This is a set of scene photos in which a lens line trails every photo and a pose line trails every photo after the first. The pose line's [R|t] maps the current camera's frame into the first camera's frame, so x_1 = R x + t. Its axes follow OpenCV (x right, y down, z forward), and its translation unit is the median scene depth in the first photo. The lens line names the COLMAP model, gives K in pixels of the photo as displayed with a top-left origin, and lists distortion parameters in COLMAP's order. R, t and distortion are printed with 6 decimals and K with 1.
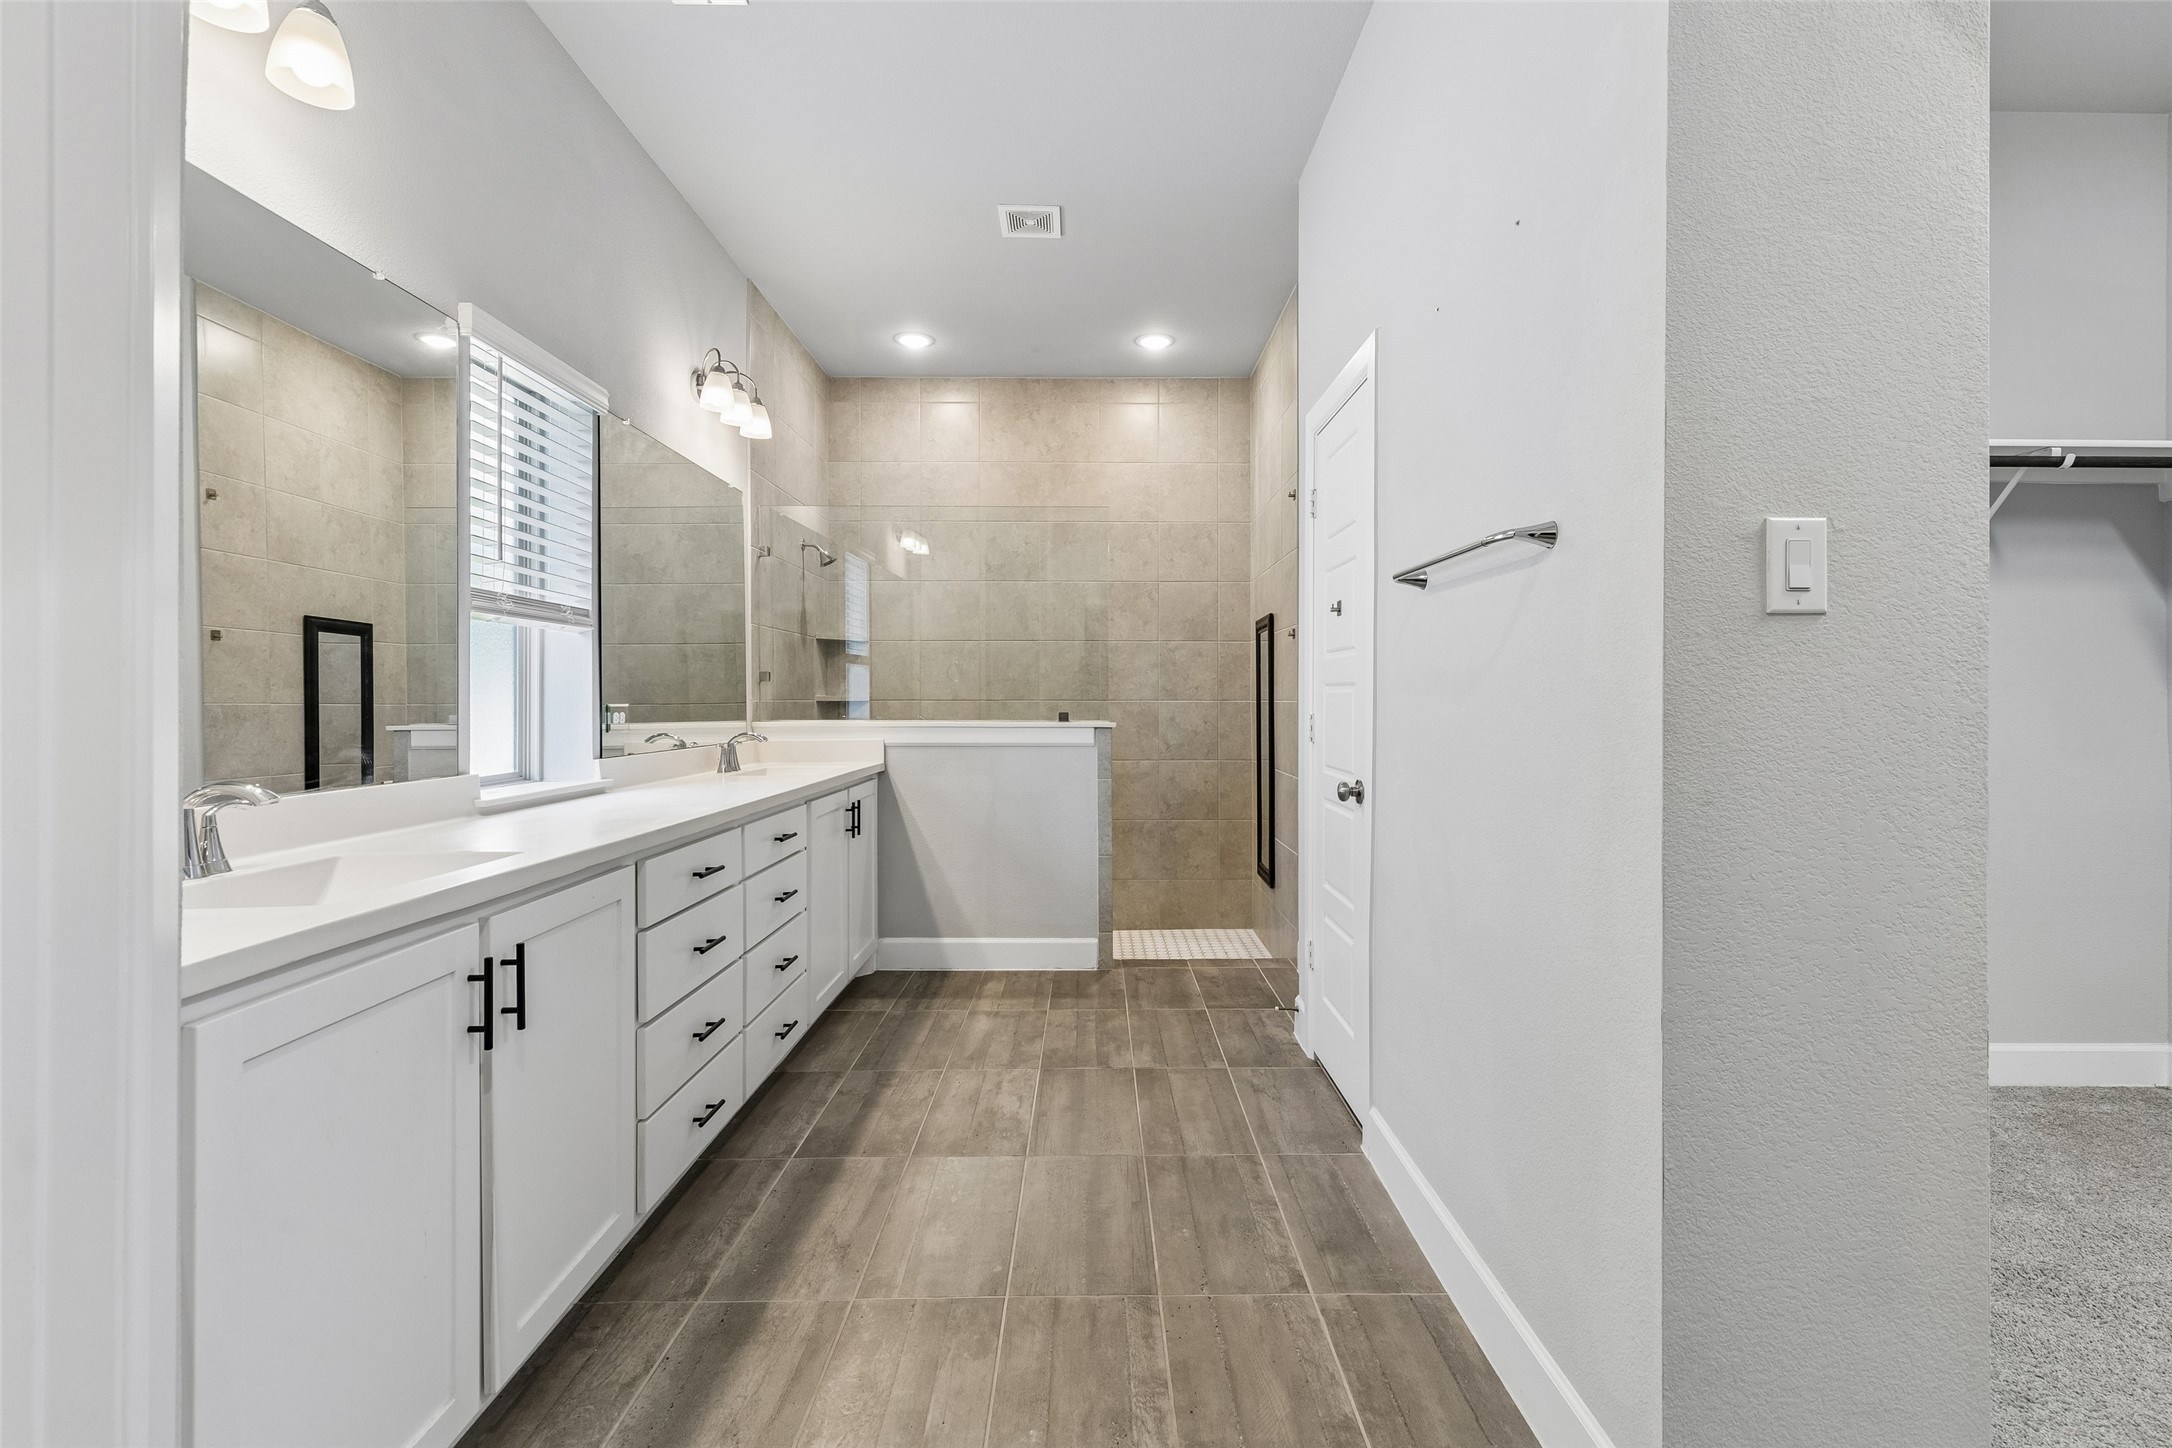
lens RADIAL K [[987.6, 0, 1112.7], [0, 987.6, 704.4], [0, 0, 1]] dist [-0.000408, -0.001303]
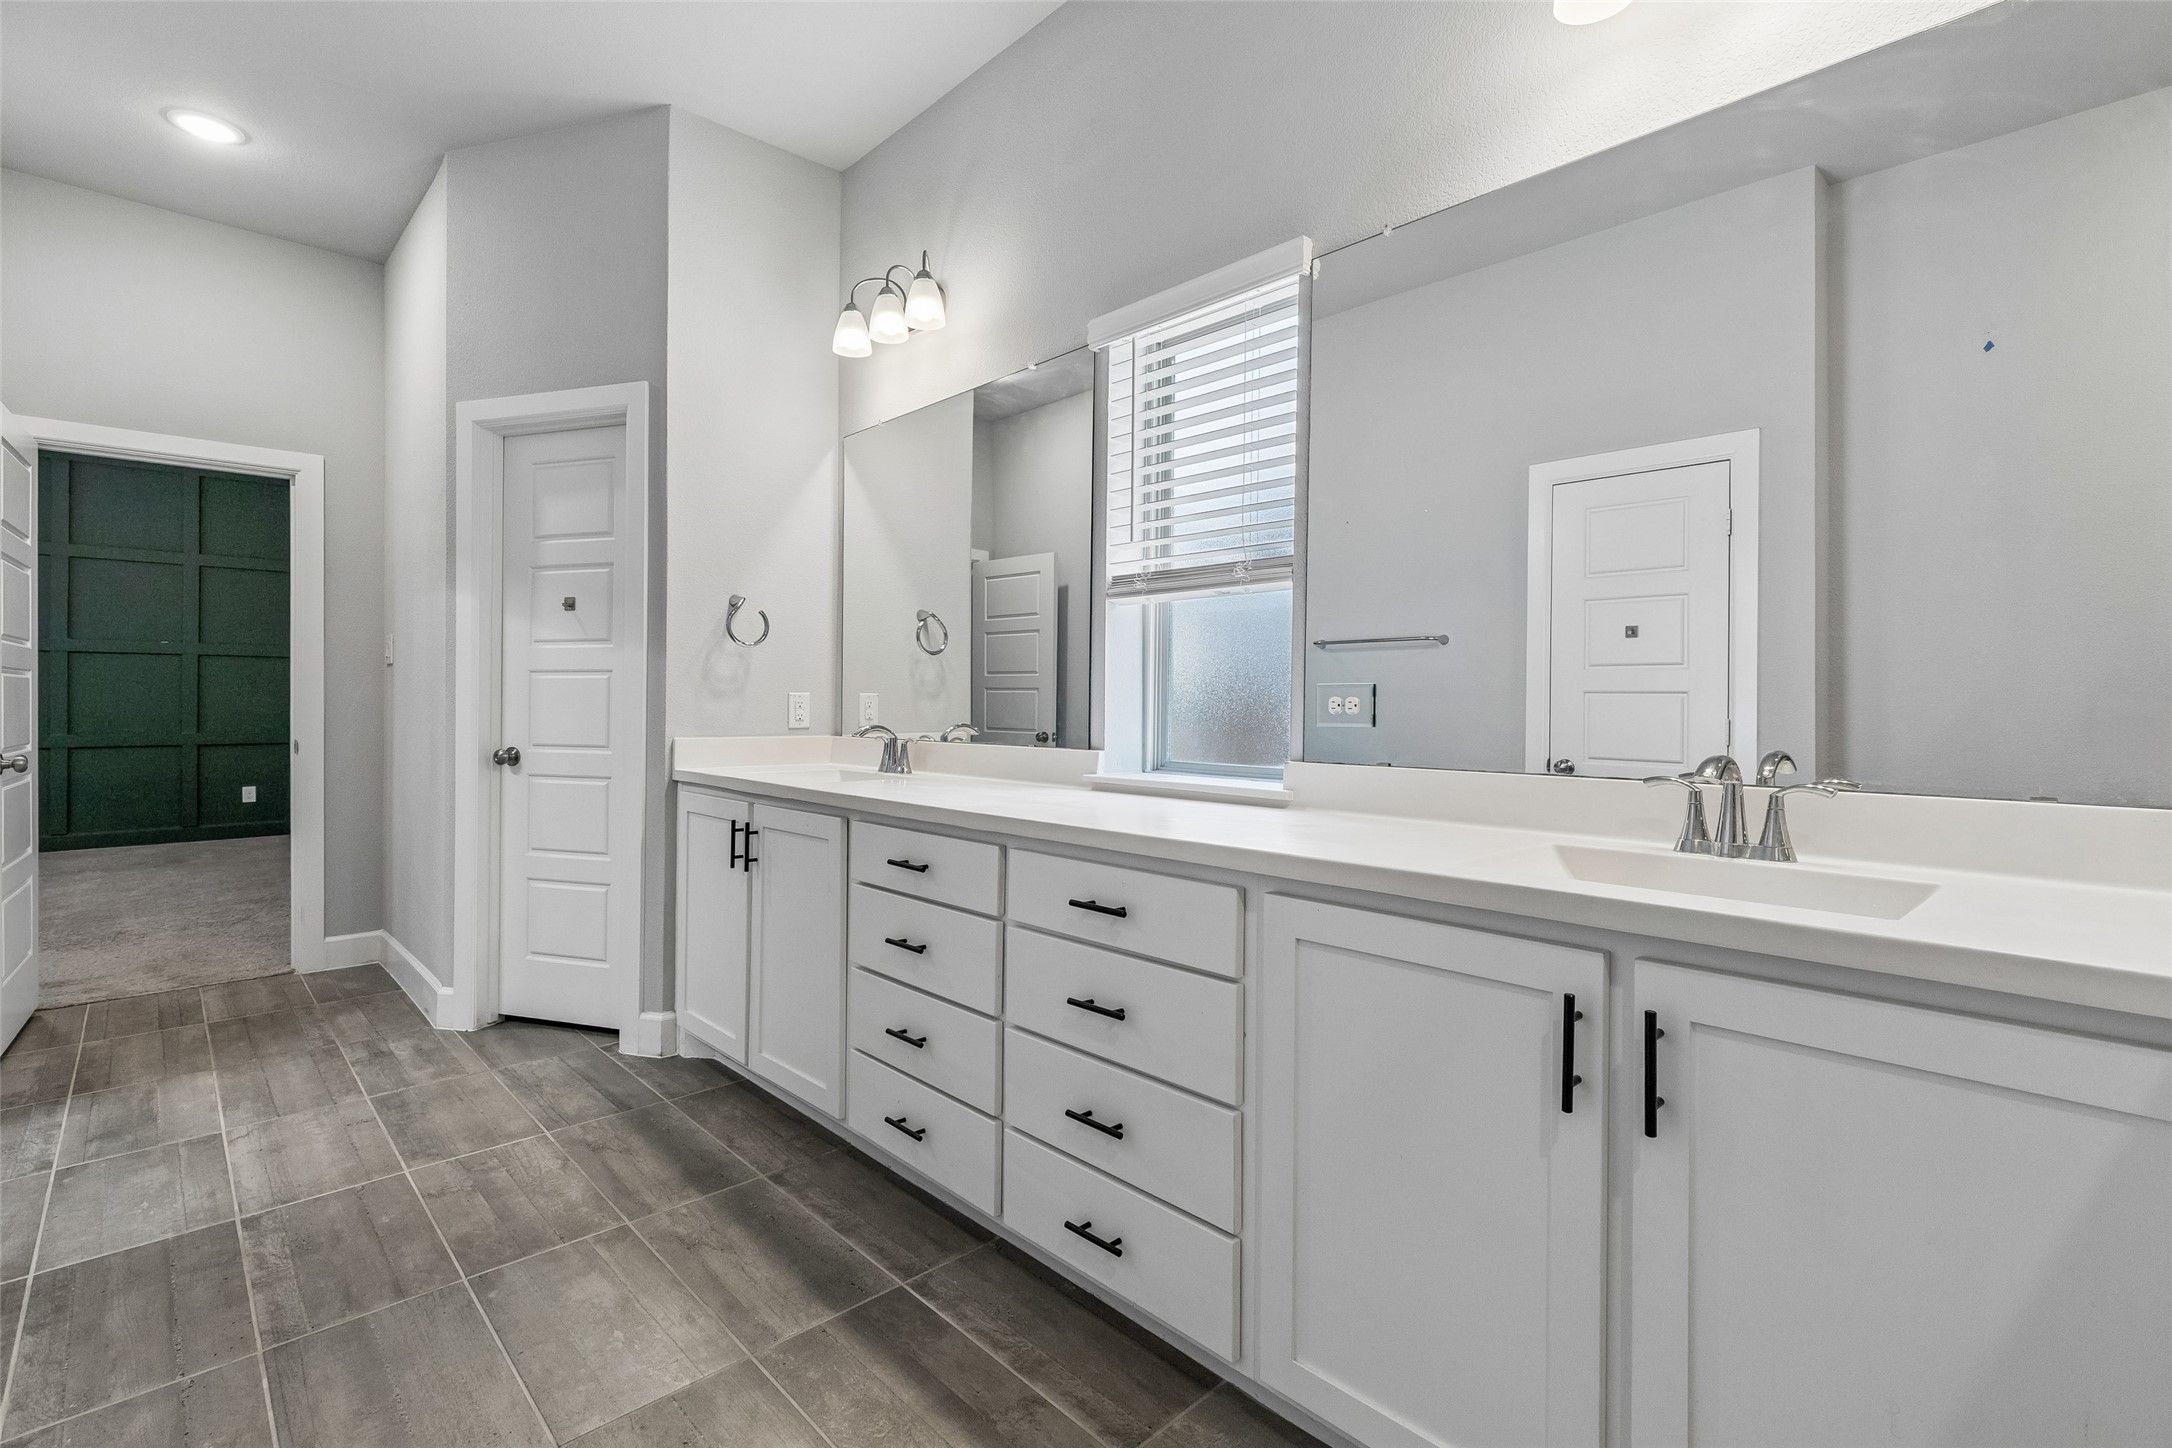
lens RADIAL K [[987.6, 0, 1112.7], [0, 987.6, 704.4], [0, 0, 1]] dist [-0.000408, -0.001303]
pose [[-0.729954, -0.002847, -0.683490, 0.084694], [-0.007543, 0.999964, 0.003890, 0.016813], [0.683454, 0.007996, -0.729950, 1.924975]]
